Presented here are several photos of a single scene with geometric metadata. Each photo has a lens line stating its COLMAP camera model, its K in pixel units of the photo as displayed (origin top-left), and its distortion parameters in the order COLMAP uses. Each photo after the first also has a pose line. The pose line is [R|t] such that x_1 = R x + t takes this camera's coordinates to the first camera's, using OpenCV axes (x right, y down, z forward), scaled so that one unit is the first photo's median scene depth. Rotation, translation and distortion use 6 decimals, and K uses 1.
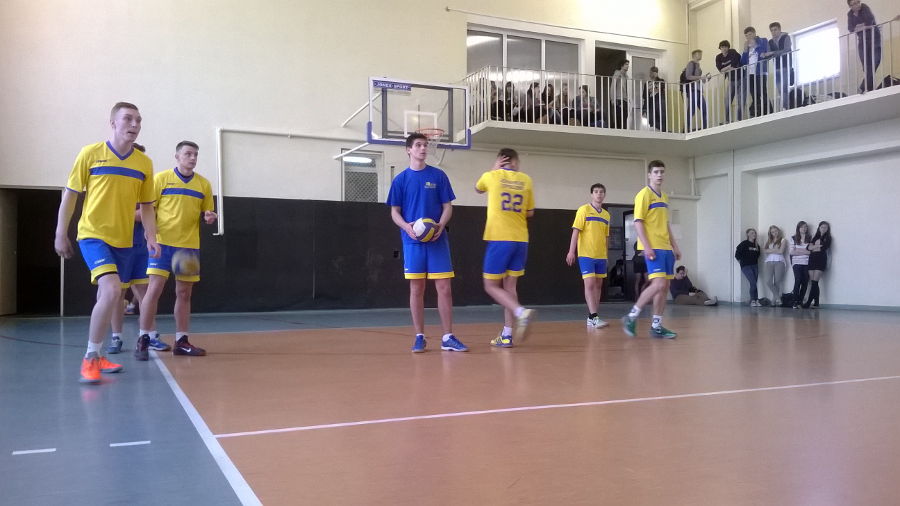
lens RADIAL K [[781.9, 0, 450.0], [0, 781.9, 253.0], [0, 0, 1]] dist [0.108269, -0.275558]
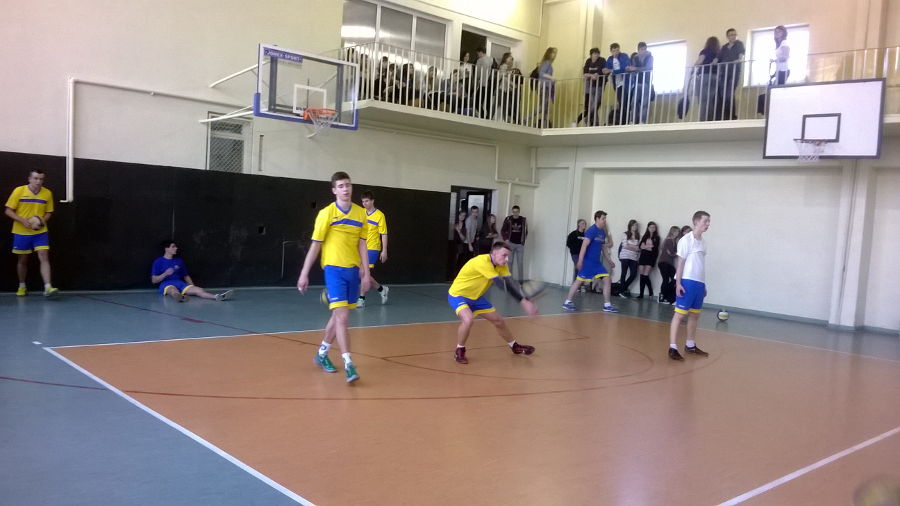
lens RADIAL K [[773.0, 0, 450.0], [0, 773.0, 253.0], [0, 0, 1]] dist [0.104918, -0.266415]
pose [[0.946993, 0.047986, 0.317649, -0.152187], [-0.075617, 0.994295, 0.075232, -0.059513], [-0.312227, -0.095264, 0.945219, 0.044694]]
